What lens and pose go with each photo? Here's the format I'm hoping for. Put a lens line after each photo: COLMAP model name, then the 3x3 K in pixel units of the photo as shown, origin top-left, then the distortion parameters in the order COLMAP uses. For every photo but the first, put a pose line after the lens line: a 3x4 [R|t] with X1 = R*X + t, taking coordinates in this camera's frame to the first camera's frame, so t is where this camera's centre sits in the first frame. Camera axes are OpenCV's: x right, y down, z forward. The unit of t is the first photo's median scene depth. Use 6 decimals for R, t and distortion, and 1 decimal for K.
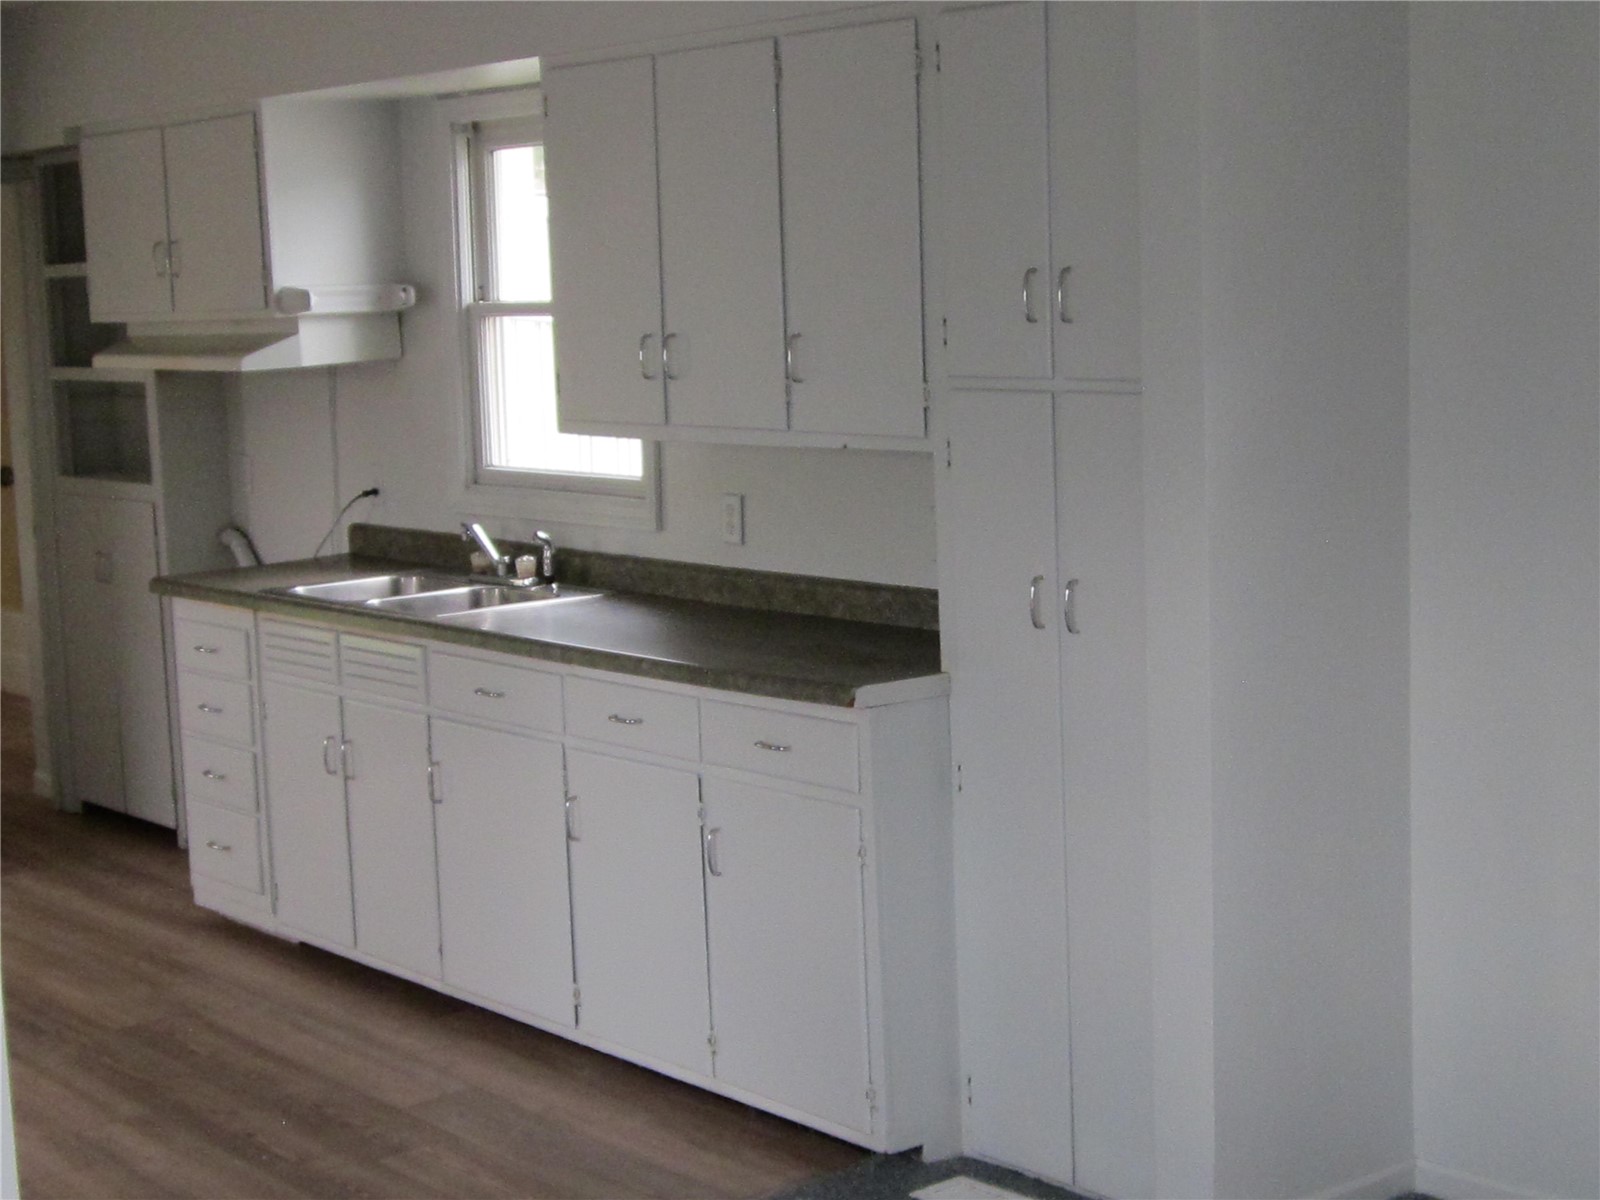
lens RADIAL K [[2689.9, 0, 800.0], [0, 2689.9, 600.0], [0, 0, 1]] dist [-0.027930, 0.159807]
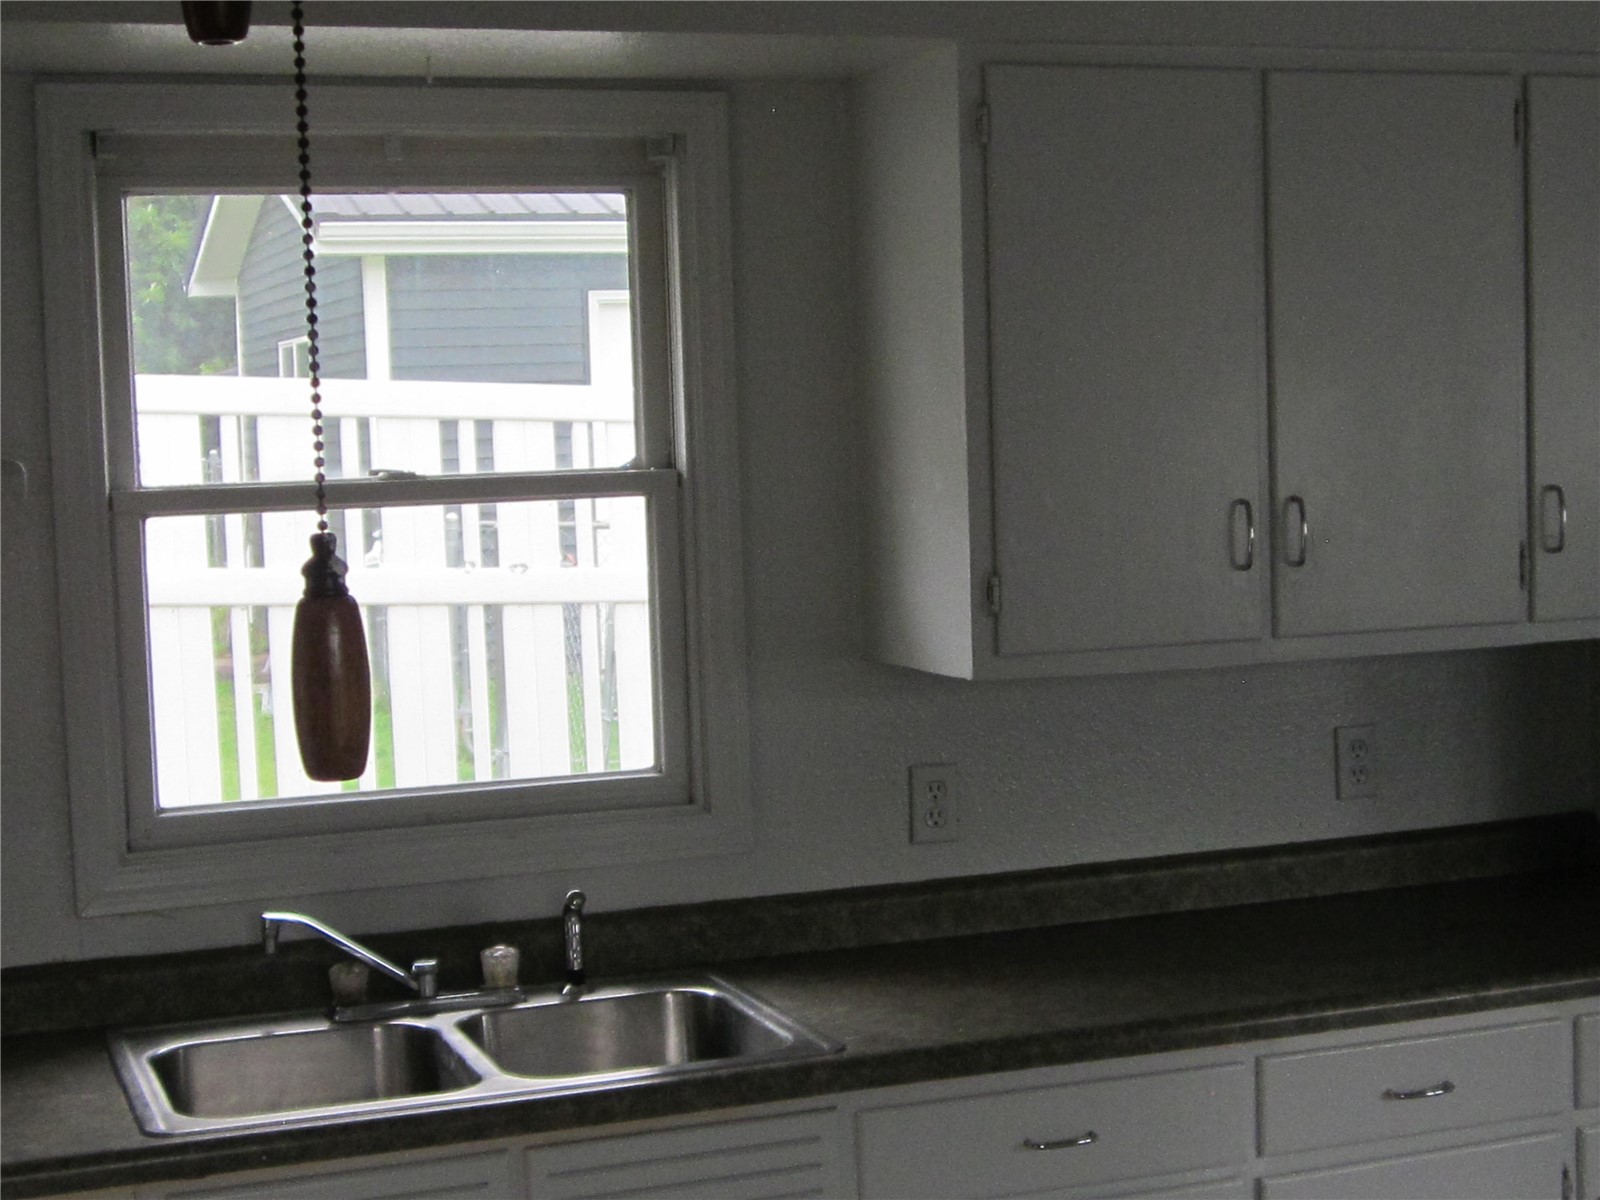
lens RADIAL K [[2689.9, 0, 800.0], [0, 2689.9, 600.0], [0, 0, 1]] dist [-0.027930, 0.159807]
pose [[0.315441, -0.043561, 0.947945, -0.628998], [0.141658, 0.989914, -0.001649, -0.080283], [-0.938312, 0.134804, 0.318430, 0.812185]]
